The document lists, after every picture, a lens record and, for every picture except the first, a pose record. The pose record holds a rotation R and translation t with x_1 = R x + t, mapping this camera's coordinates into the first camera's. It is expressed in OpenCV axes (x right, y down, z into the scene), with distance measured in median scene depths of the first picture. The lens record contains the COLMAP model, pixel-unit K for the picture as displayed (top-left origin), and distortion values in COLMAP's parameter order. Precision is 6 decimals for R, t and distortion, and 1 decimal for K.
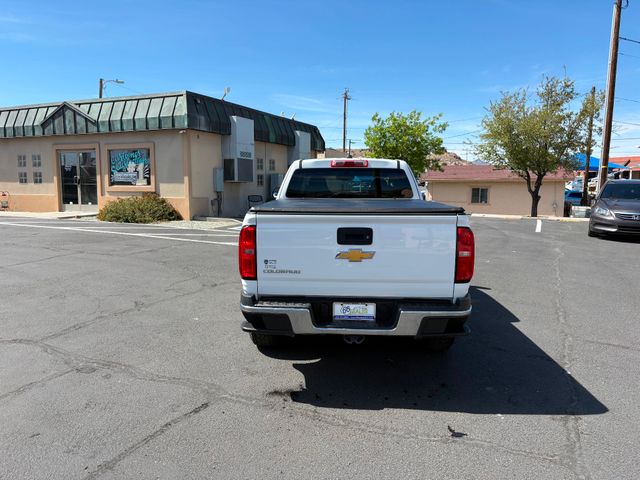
lens RADIAL K [[486.1, 0, 317.5], [0, 486.1, 243.8], [0, 0, 1]] dist [0.045454, -0.045369]
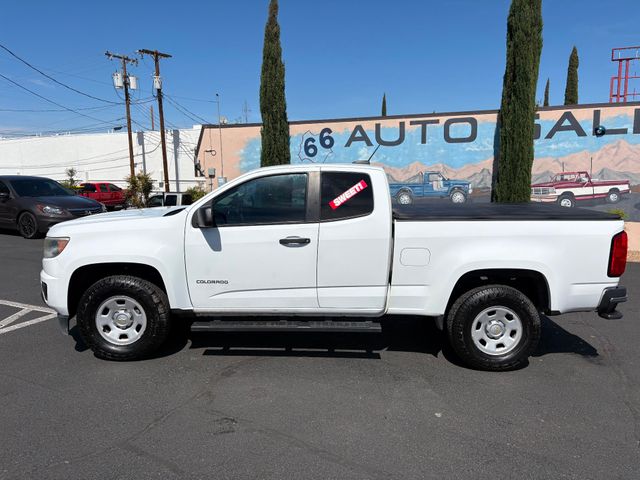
lens RADIAL K [[486.1, 0, 318.3], [0, 486.1, 239.7], [0, 0, 1]] dist [0.045454, -0.045369]
pose [[-0.043421, -0.148274, 0.987993, -0.290215], [0.129938, 0.979687, 0.152739, -0.065772], [-0.990571, 0.135010, -0.023273, 0.391953]]
